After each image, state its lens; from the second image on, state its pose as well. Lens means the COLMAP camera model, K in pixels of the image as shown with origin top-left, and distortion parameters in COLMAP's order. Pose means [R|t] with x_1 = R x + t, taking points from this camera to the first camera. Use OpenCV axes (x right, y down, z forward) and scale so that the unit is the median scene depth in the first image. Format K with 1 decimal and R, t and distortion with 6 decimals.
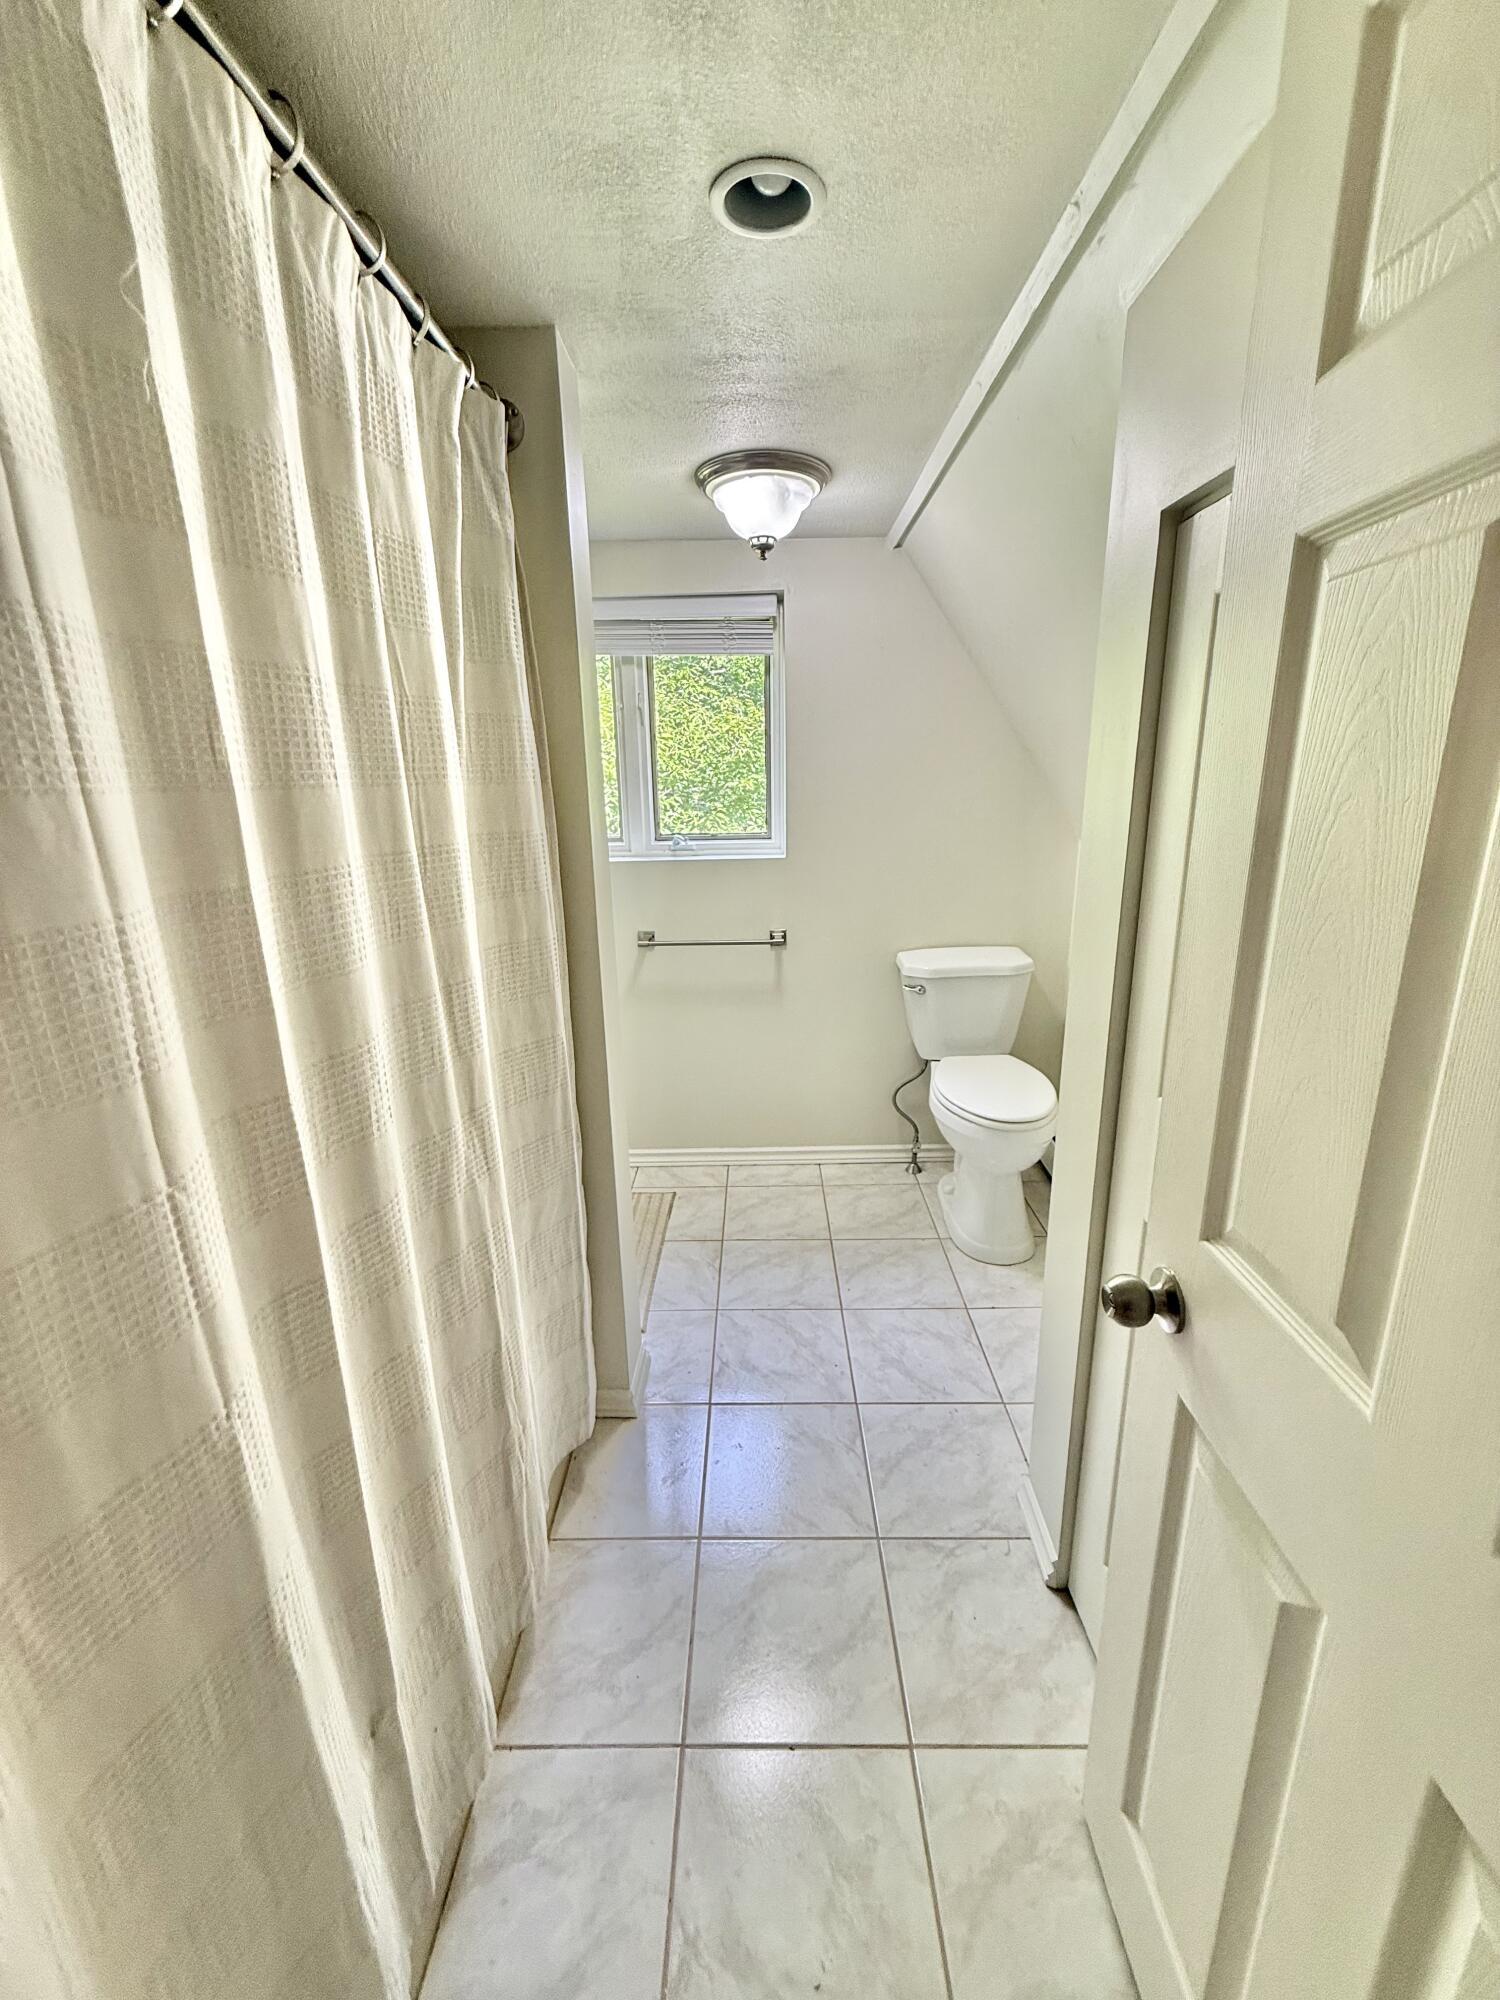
lens RADIAL K [[791.1, 0, 738.3], [0, 791.1, 998.0], [0, 0, 1]] dist [0.000242, 0.000044]
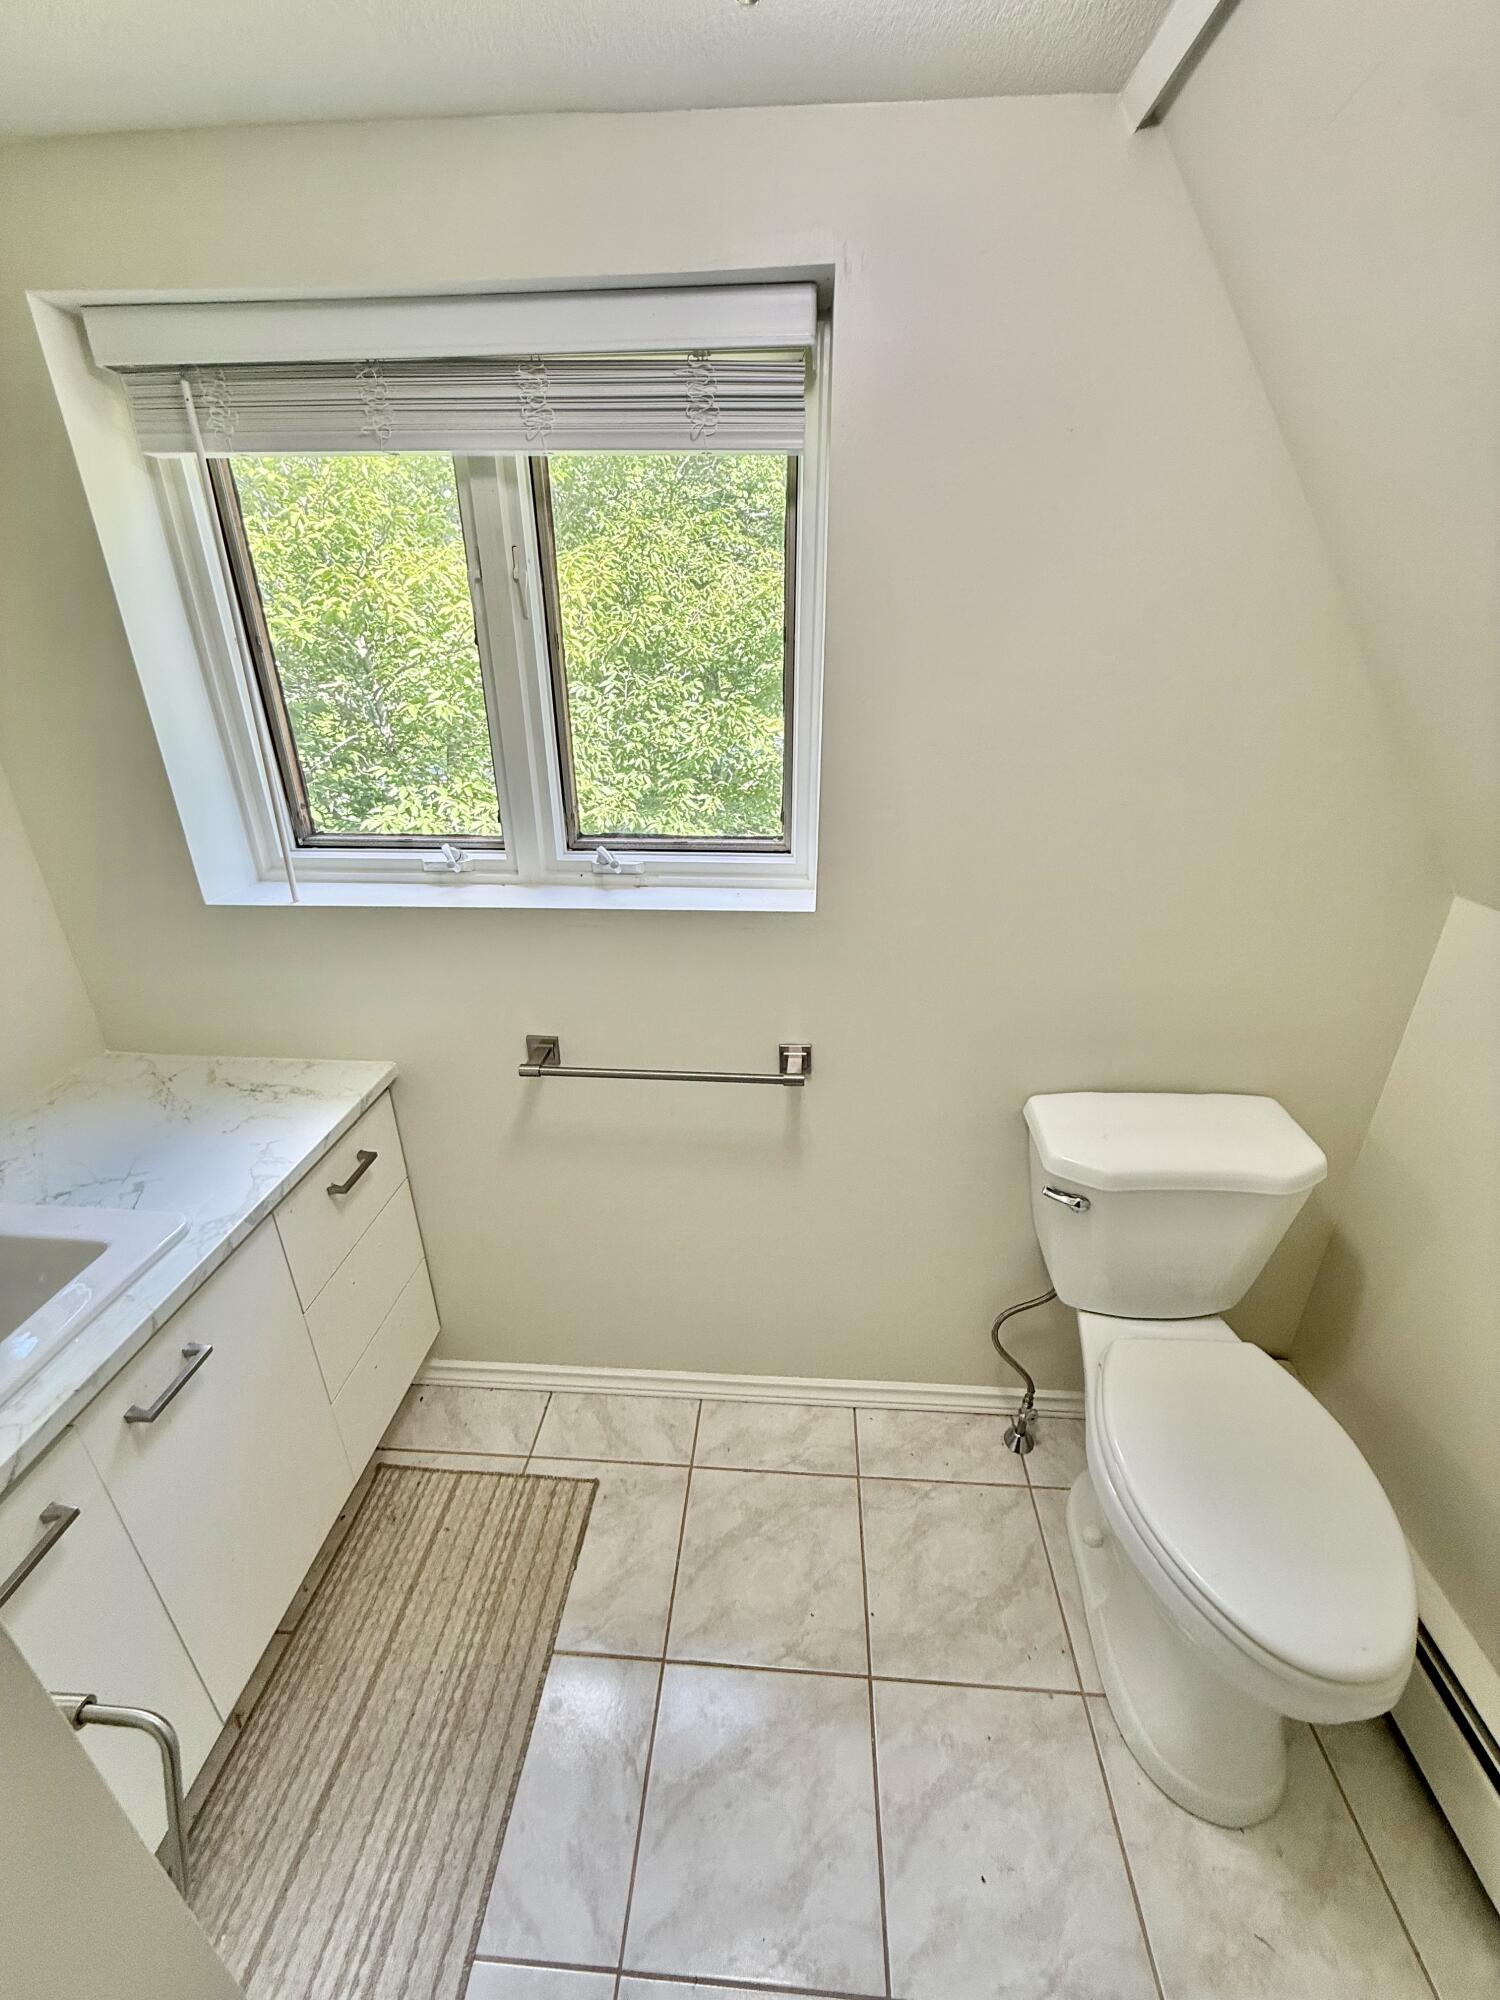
lens RADIAL K [[793.0, 0, 750.8], [0, 793.0, 998.8], [0, 0, 1]] dist [-0.001237, -0.000109]
pose [[0.999002, 0.031861, -0.031307, 0.036424], [-0.026662, 0.987656, 0.154354, -0.193677], [0.035839, -0.153366, 0.987519, 0.495091]]
